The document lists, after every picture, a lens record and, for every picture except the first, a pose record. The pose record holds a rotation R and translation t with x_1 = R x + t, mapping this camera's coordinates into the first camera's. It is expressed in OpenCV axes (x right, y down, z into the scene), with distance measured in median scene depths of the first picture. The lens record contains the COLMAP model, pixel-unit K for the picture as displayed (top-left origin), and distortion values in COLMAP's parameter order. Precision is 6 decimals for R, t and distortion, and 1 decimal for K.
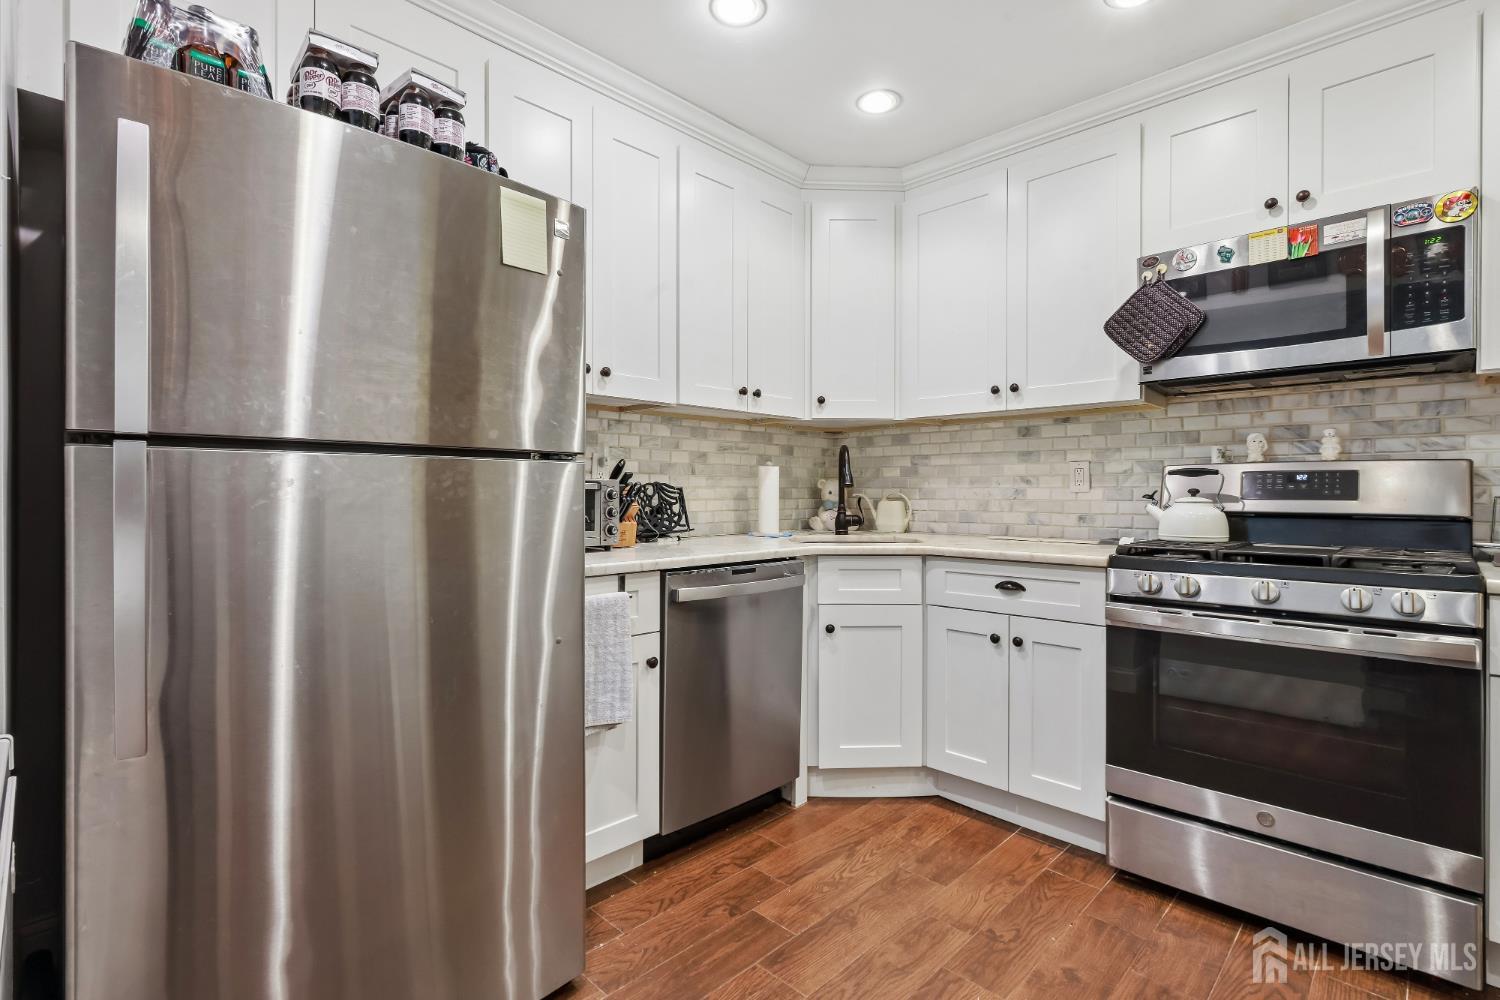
lens RADIAL K [[707.4, 0, 747.5], [0, 707.4, 494.6], [0, 0, 1]] dist [-0.001344, 0.001604]
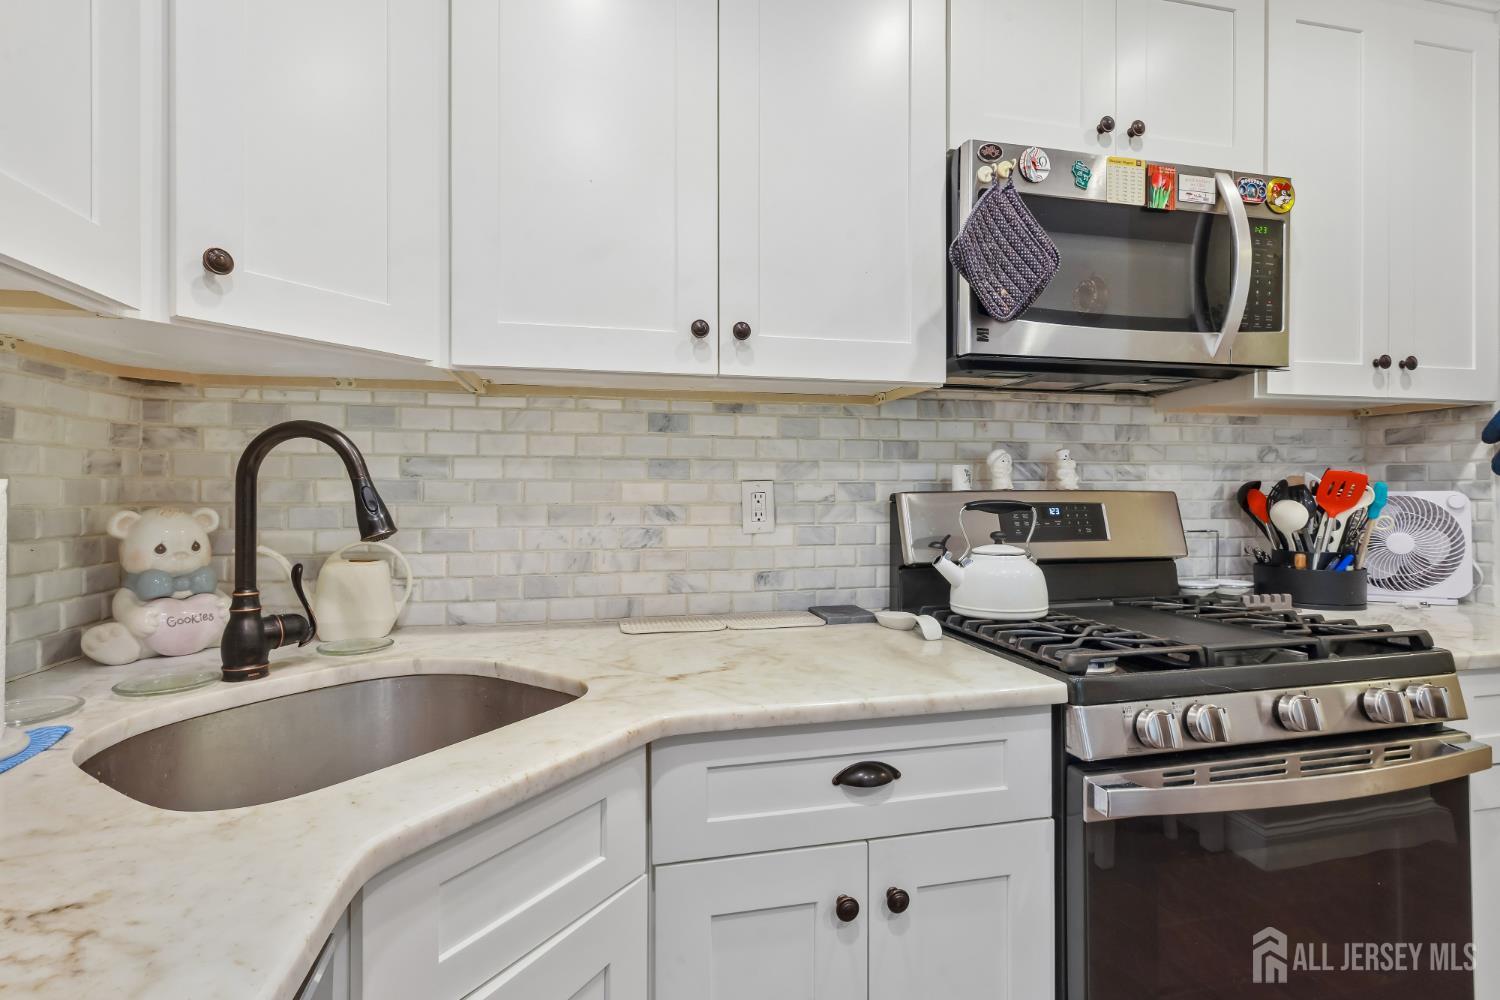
lens RADIAL K [[707.4, 0, 749.4], [0, 707.4, 491.3], [0, 0, 1]] dist [-0.001344, 0.001604]
pose [[0.537695, -0.000980, 0.843139, -0.029552], [0.004389, 0.999989, -0.001637, -0.037135], [-0.843128, 0.004581, 0.537693, 0.694423]]
